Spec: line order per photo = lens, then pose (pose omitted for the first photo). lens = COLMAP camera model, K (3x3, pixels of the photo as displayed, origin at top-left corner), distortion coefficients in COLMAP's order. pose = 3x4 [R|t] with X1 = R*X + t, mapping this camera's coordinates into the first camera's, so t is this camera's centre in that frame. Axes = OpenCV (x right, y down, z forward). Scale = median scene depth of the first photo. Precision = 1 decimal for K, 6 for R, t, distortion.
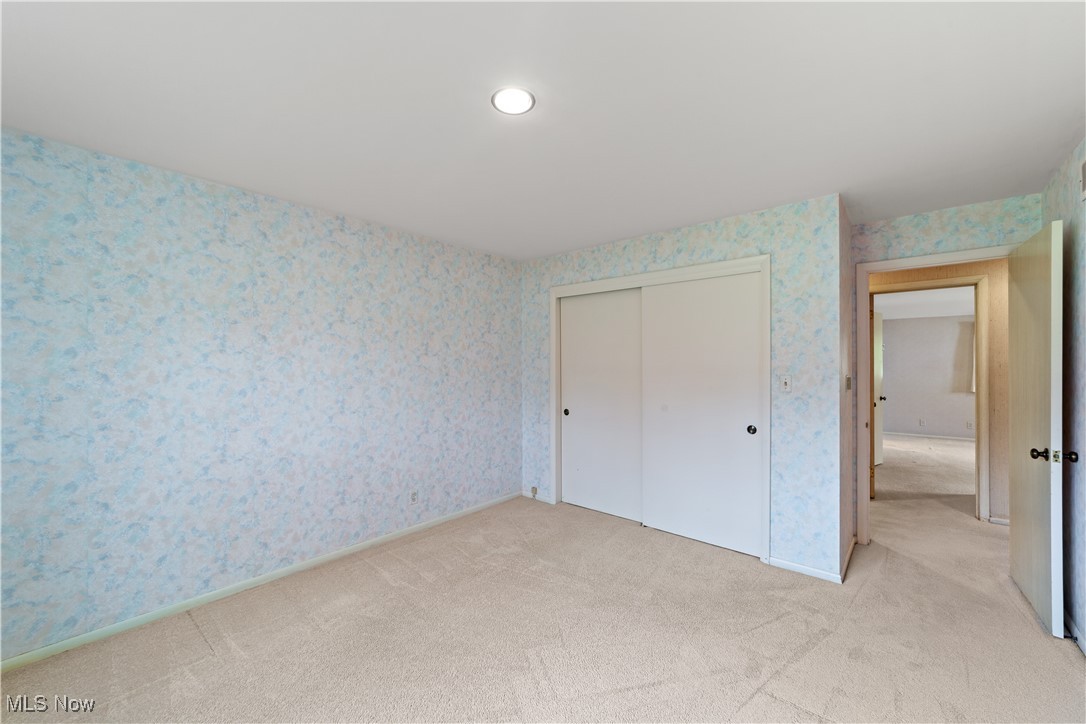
lens RADIAL K [[421.8, 0, 551.3], [0, 421.8, 363.6], [0, 0, 1]] dist [-0.014941, 0.007154]
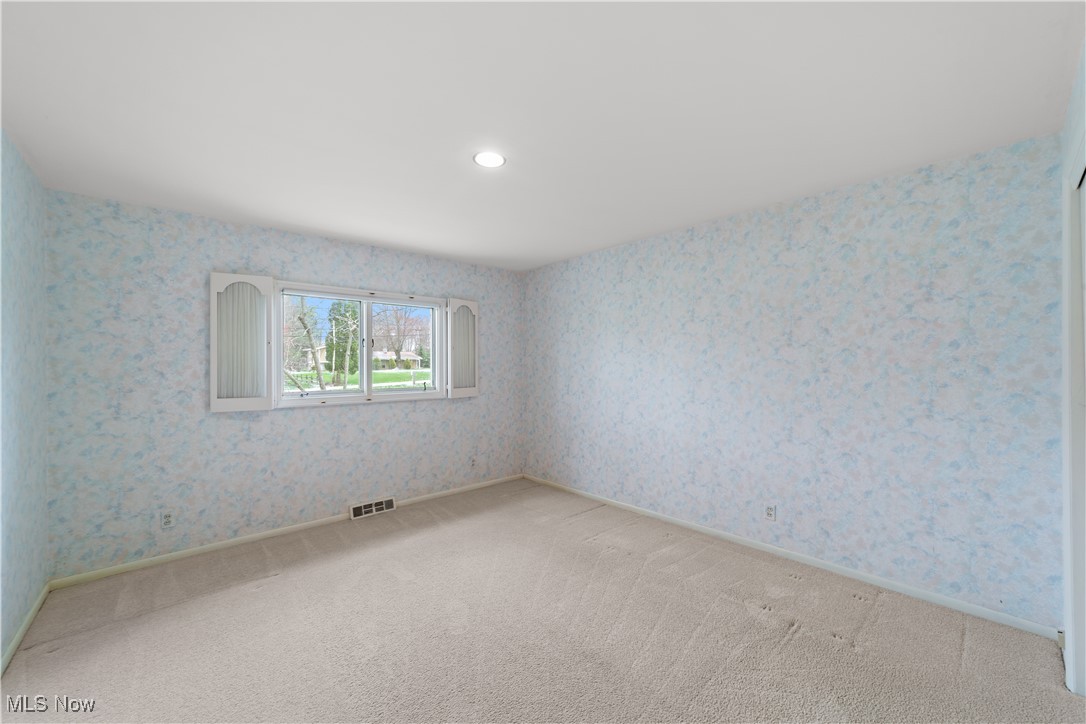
lens RADIAL K [[421.8, 0, 550.6], [0, 421.8, 359.5], [0, 0, 1]] dist [-0.014941, 0.007154]
pose [[-0.117208, -0.003088, -0.993103, 0.592260], [0.014112, 0.999889, -0.004775, 0.003130], [0.993007, -0.014575, -0.117151, 0.670933]]
